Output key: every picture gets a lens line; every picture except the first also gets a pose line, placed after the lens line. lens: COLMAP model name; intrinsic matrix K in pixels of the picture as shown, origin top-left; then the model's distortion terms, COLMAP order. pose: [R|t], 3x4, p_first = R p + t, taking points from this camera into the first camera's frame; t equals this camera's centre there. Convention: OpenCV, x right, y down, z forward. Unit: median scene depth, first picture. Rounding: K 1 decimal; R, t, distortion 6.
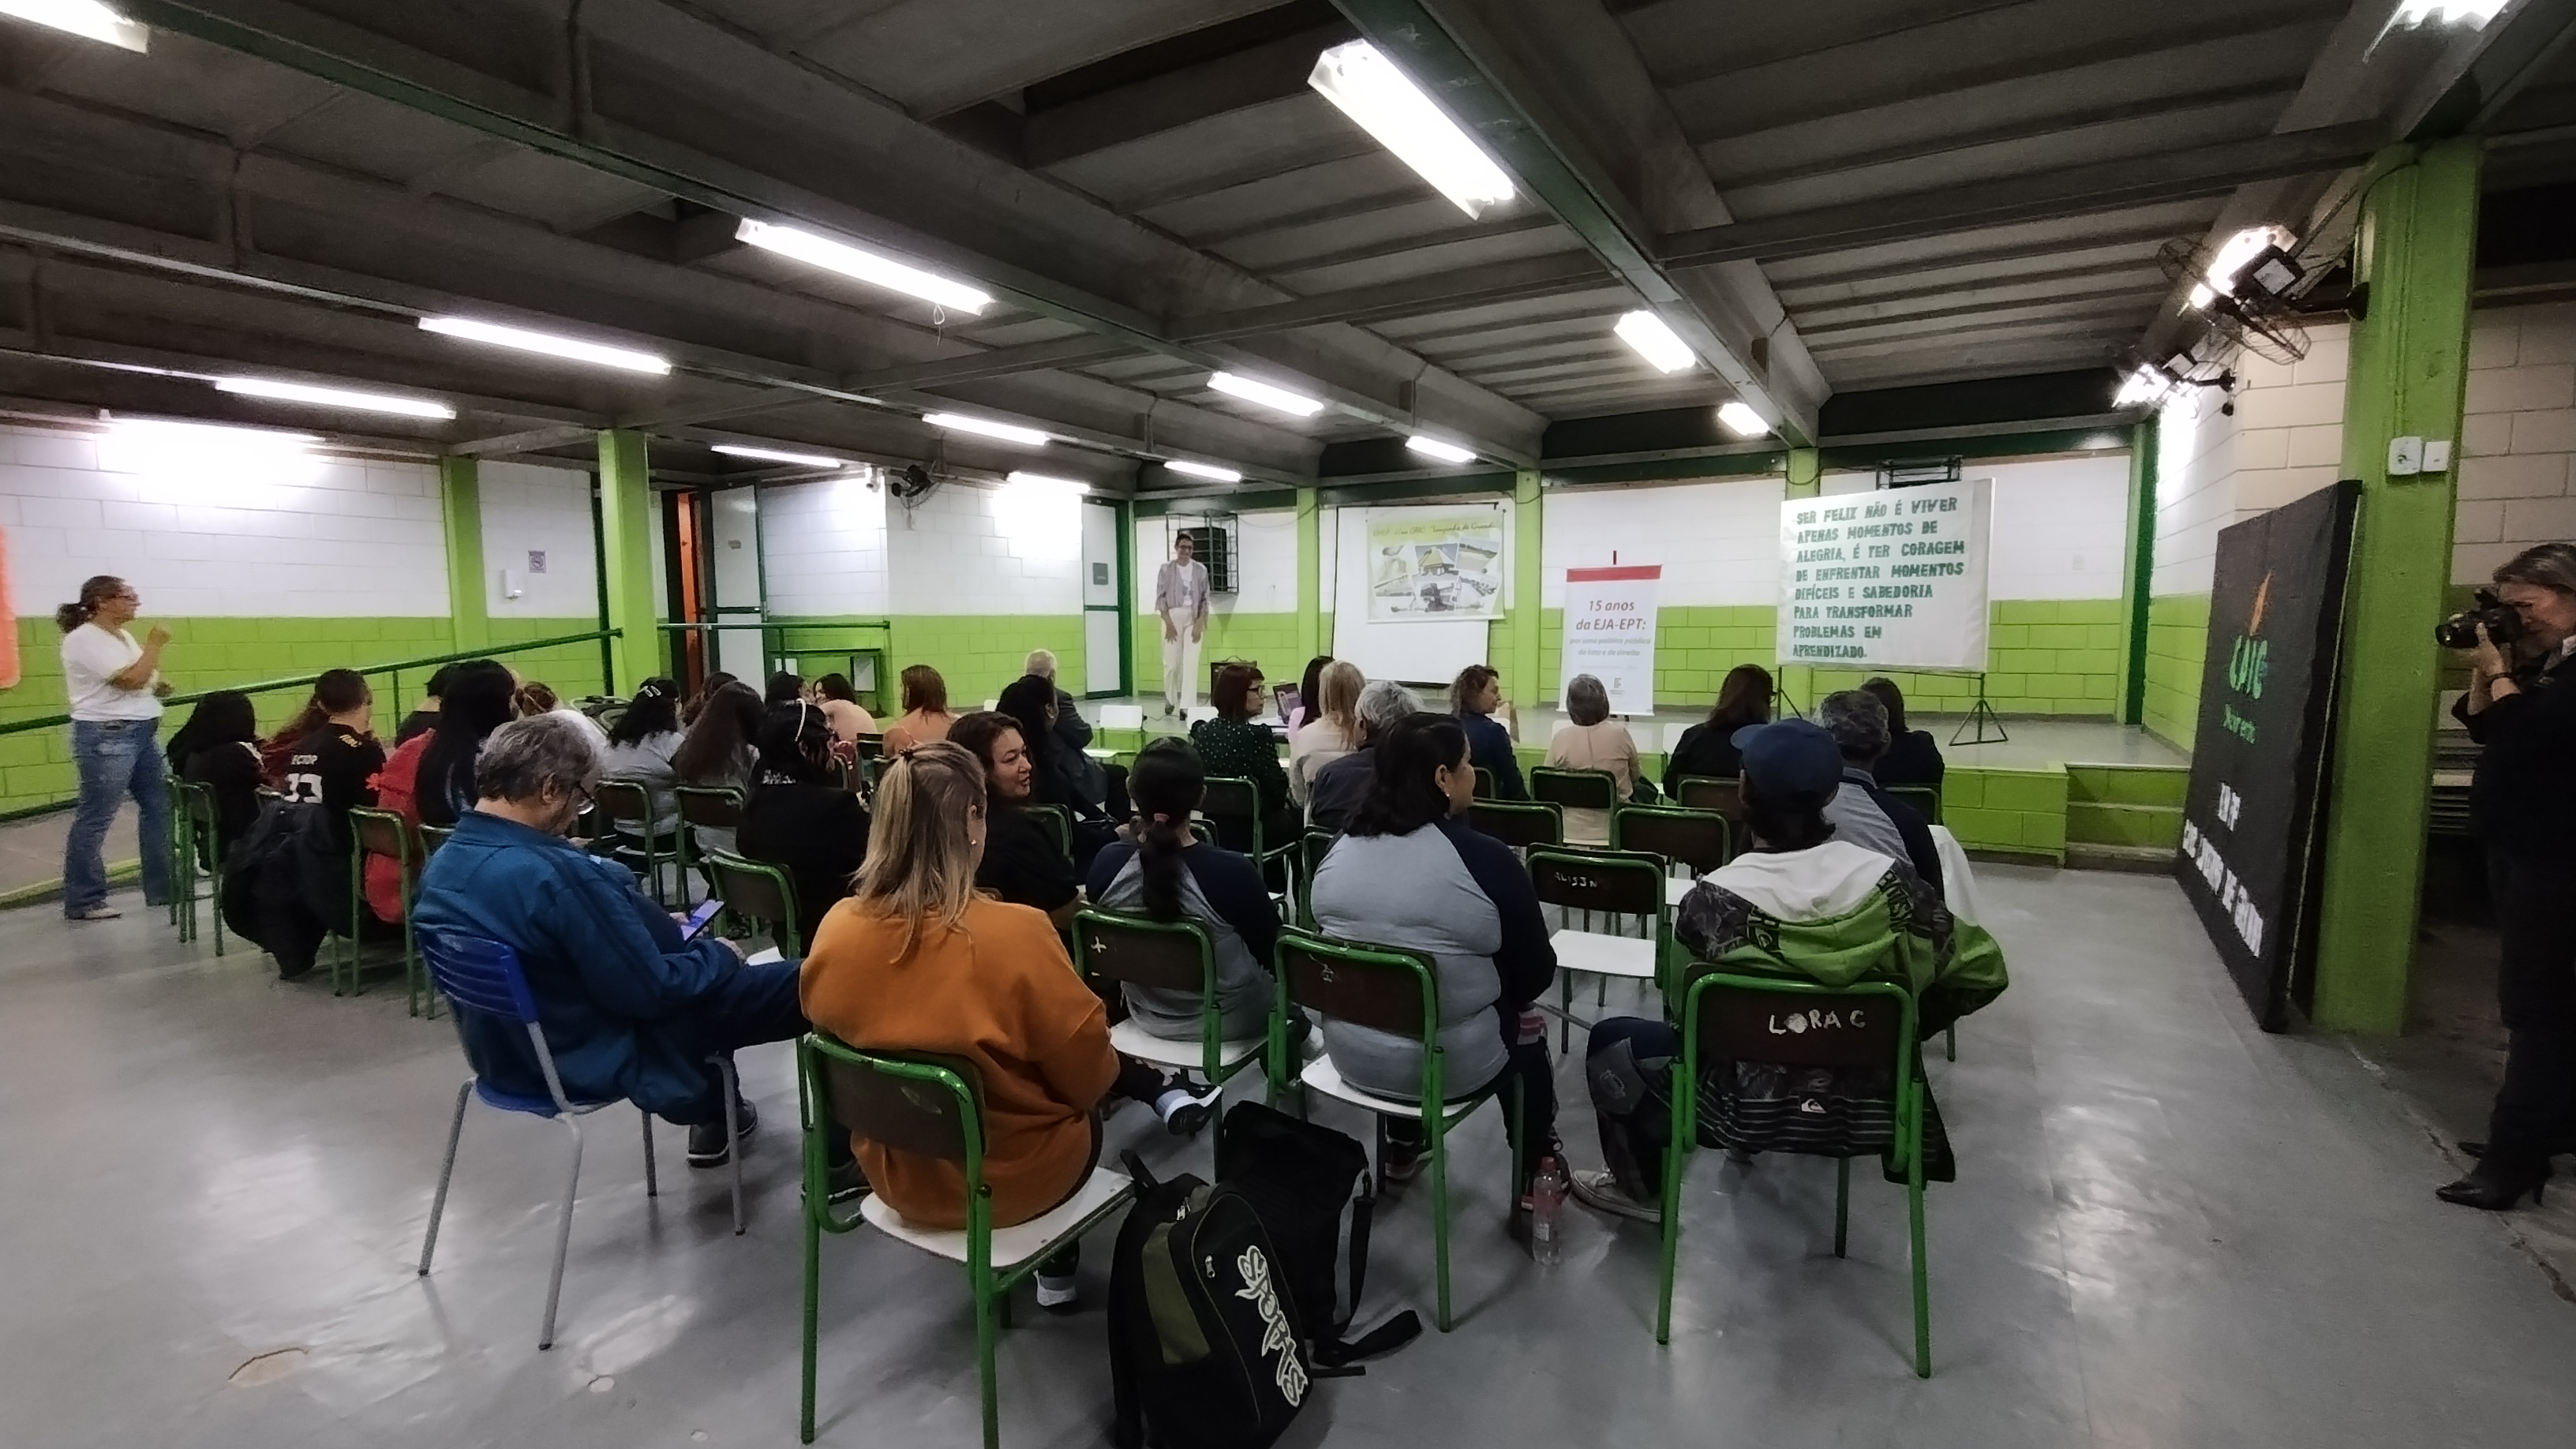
lens RADIAL K [[1161.5, 0, 1276.4], [0, 1161.5, 743.4], [0, 0, 1]] dist [-0.002245, -0.000881]
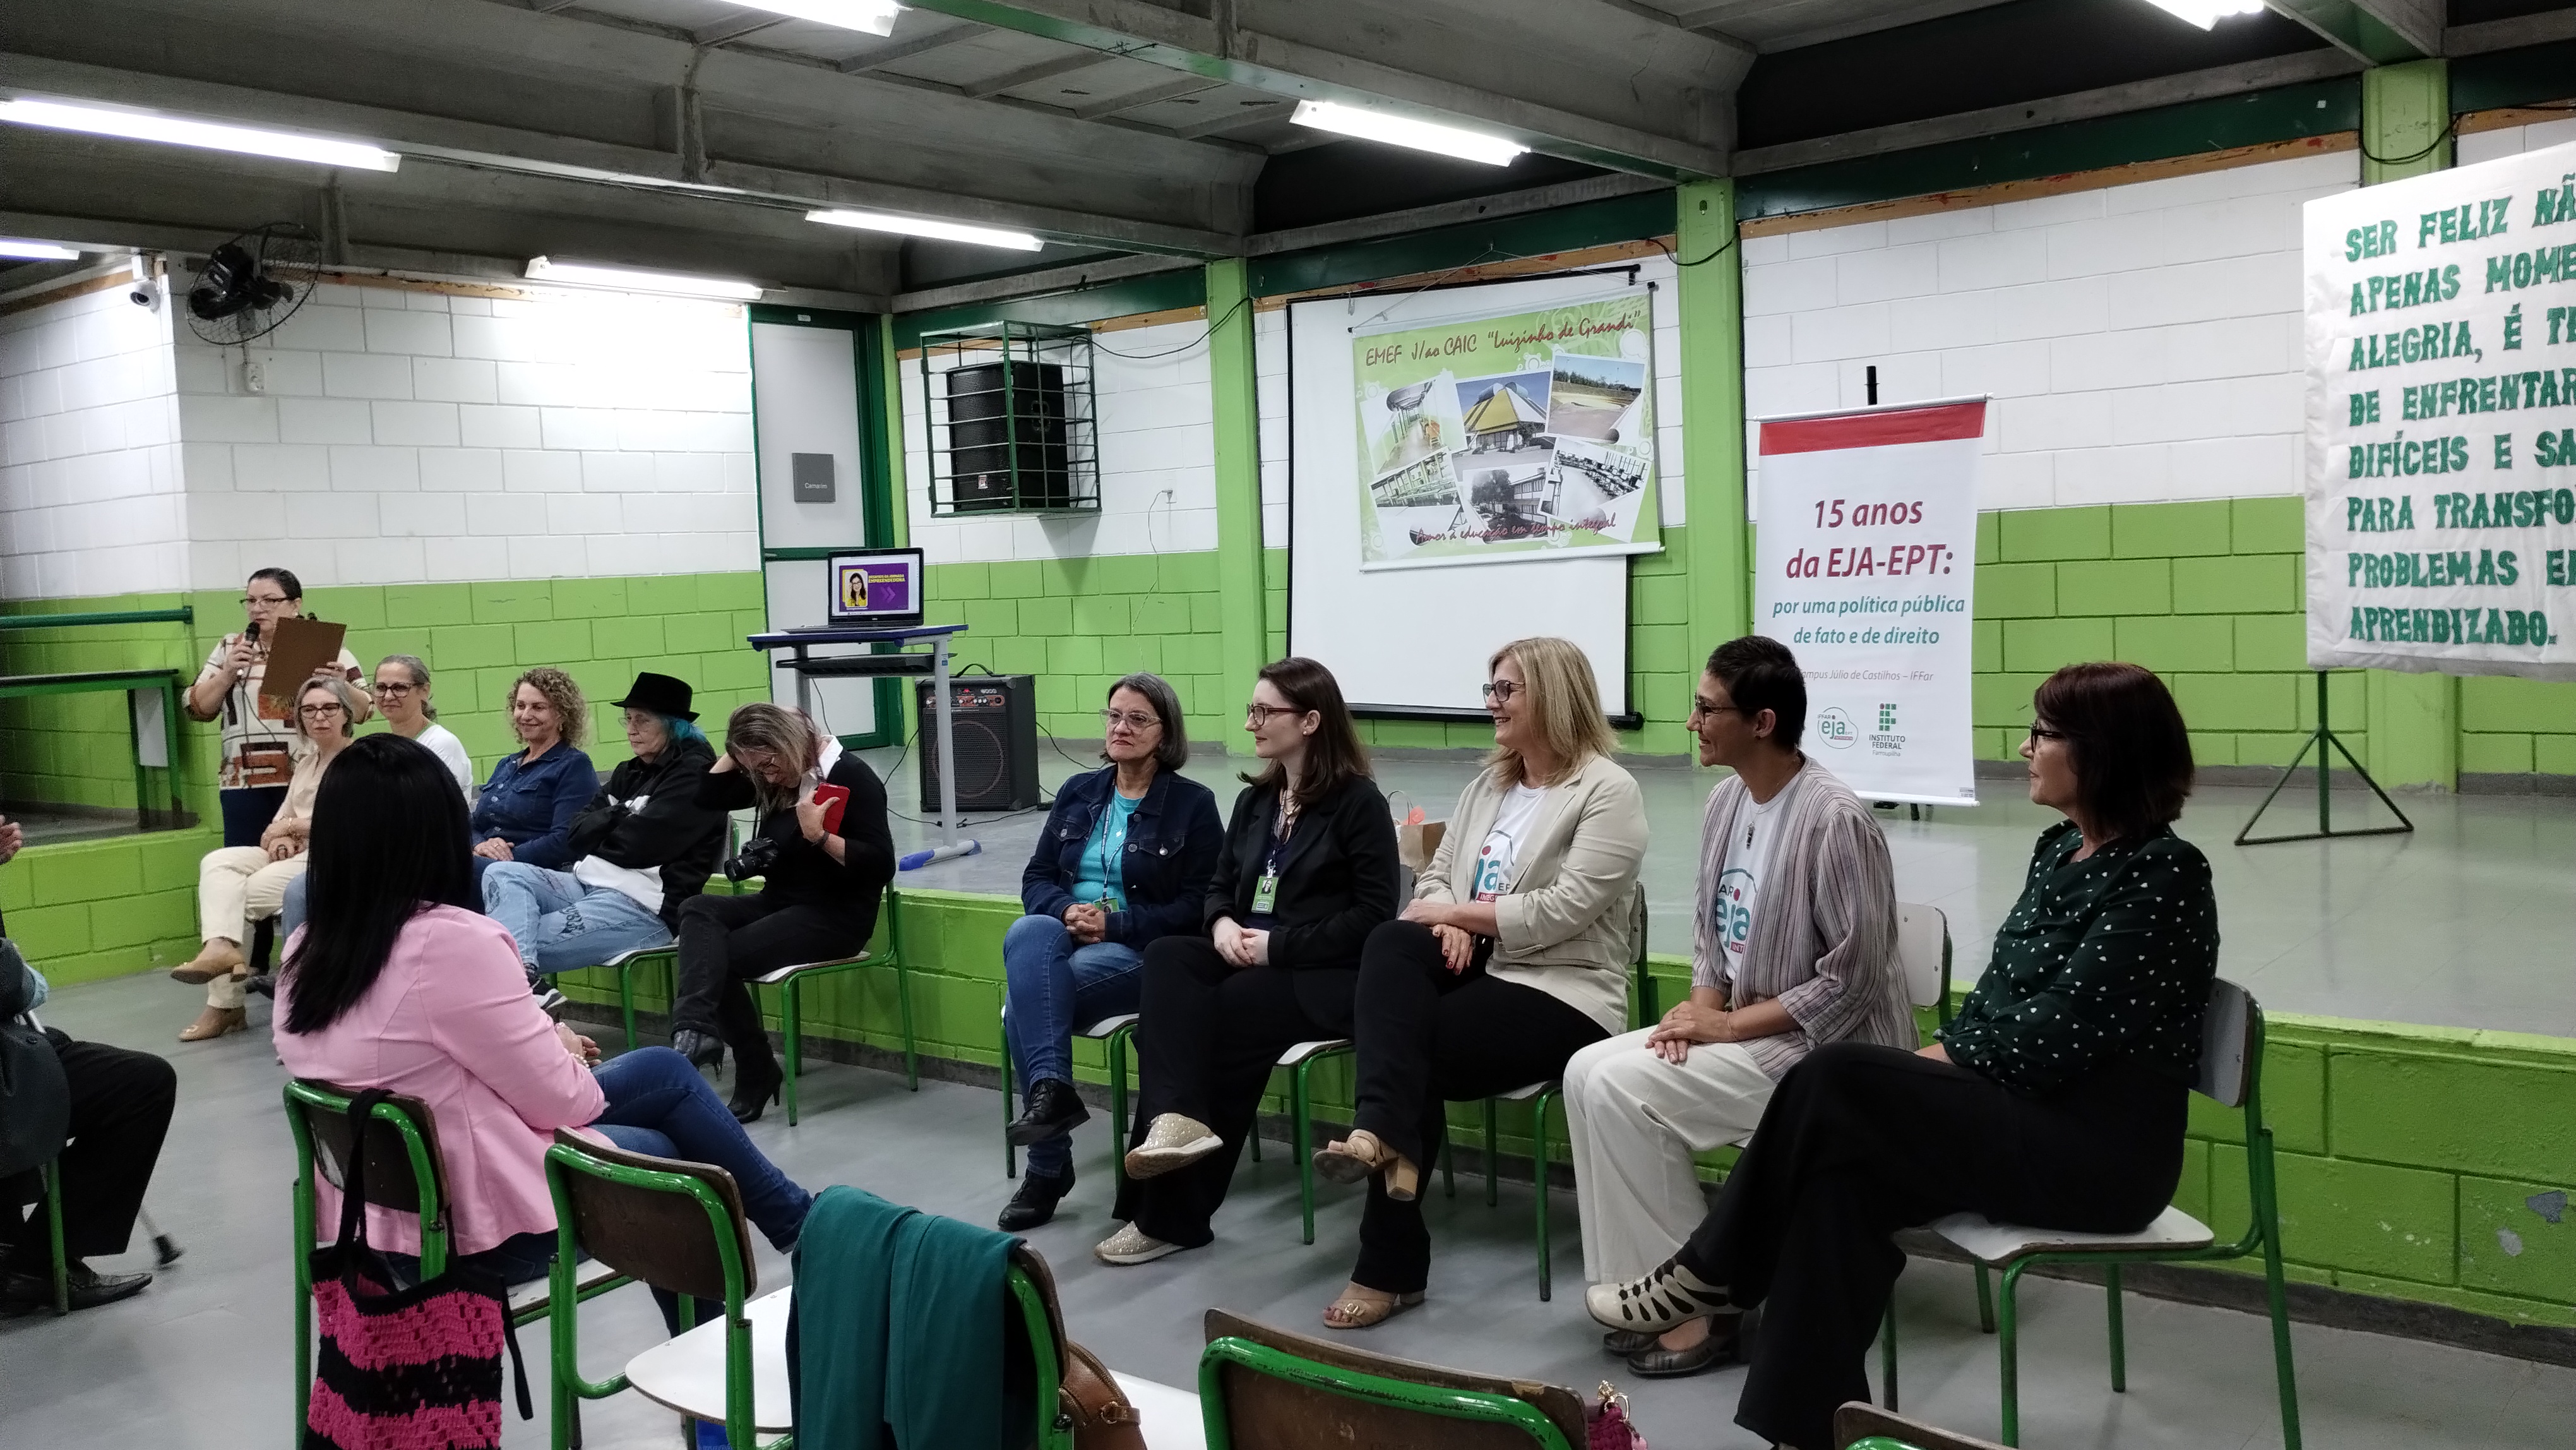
lens RADIAL K [[2130.6, 0, 1298.5], [0, 2130.6, 690.7], [0, 0, 1]] dist [0.064405, -0.077129]
pose [[0.989177, -0.024525, -0.144661, 0.189010], [0.018766, 0.998981, -0.041041, -0.032996], [0.145520, 0.037882, 0.988630, 0.265316]]
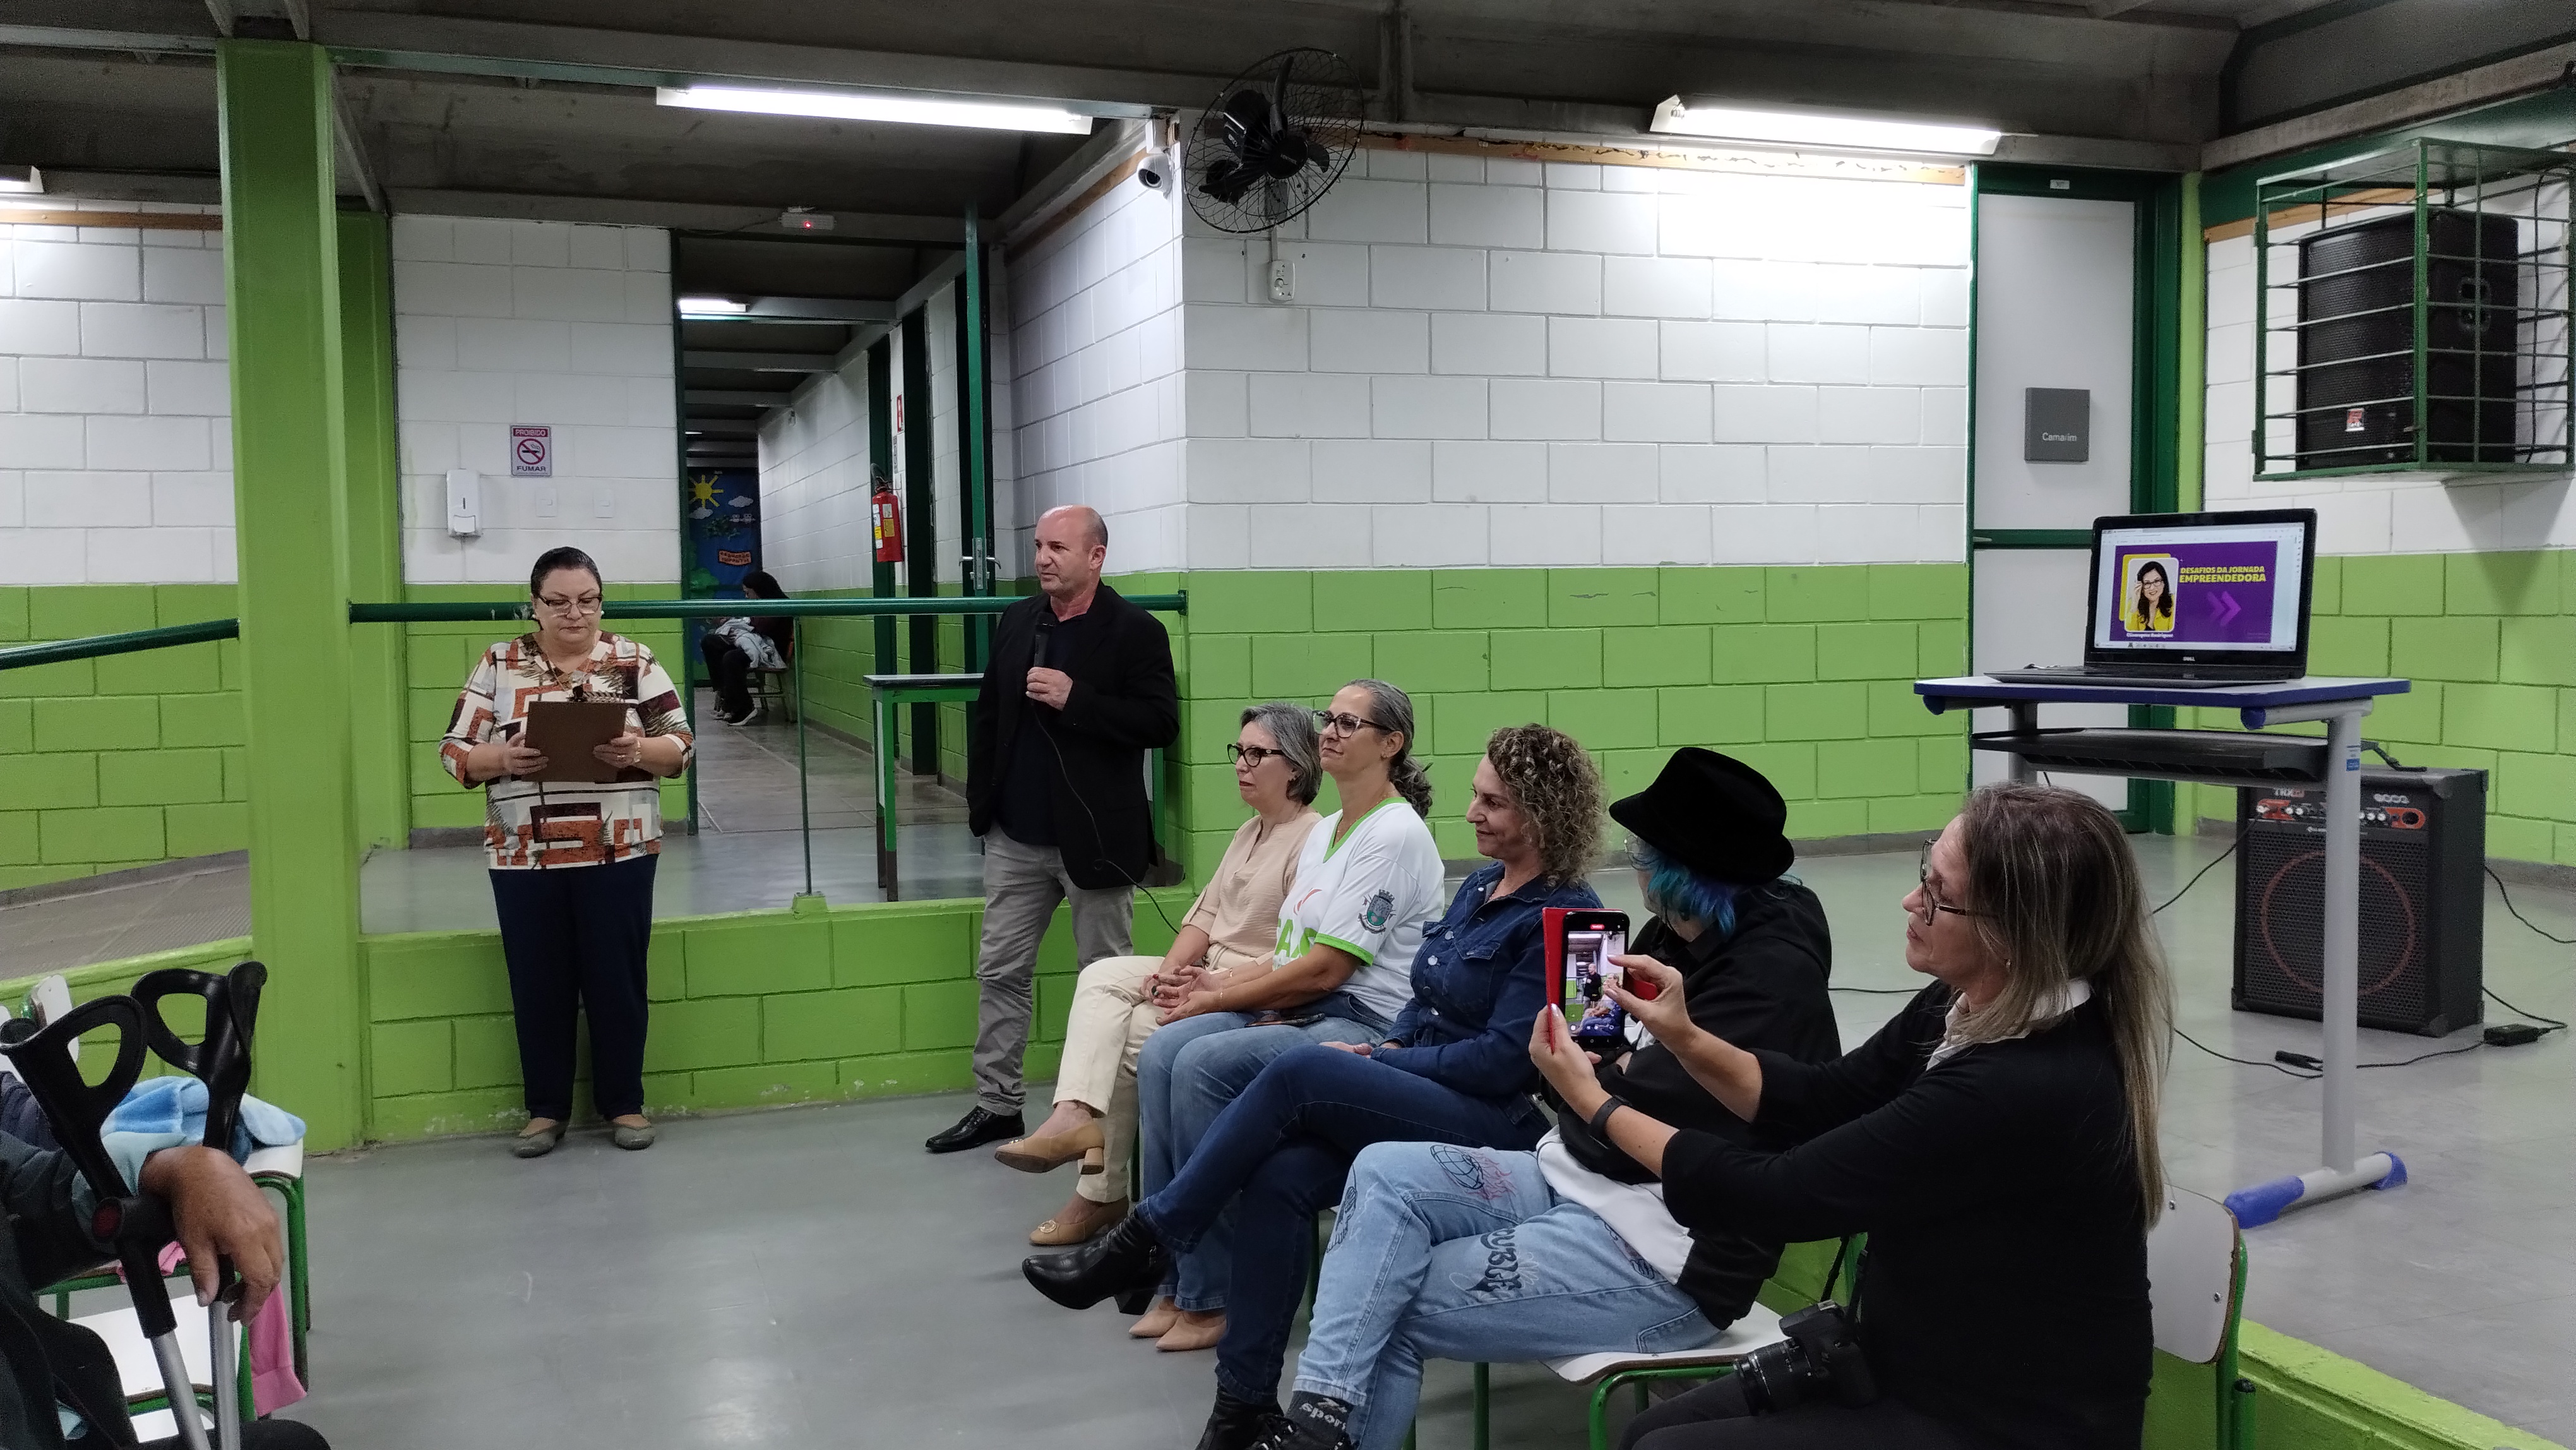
lens RADIAL K [[2121.5, 0, 1284.9], [0, 2121.5, 707.2], [0, 0, 1]] dist [0.060698, -0.069558]
pose [[0.762616, 0.033731, -0.645972, 0.069319], [-0.061044, 0.997936, -0.019957, -0.062534], [0.643965, 0.054652, 0.763101, 0.565757]]
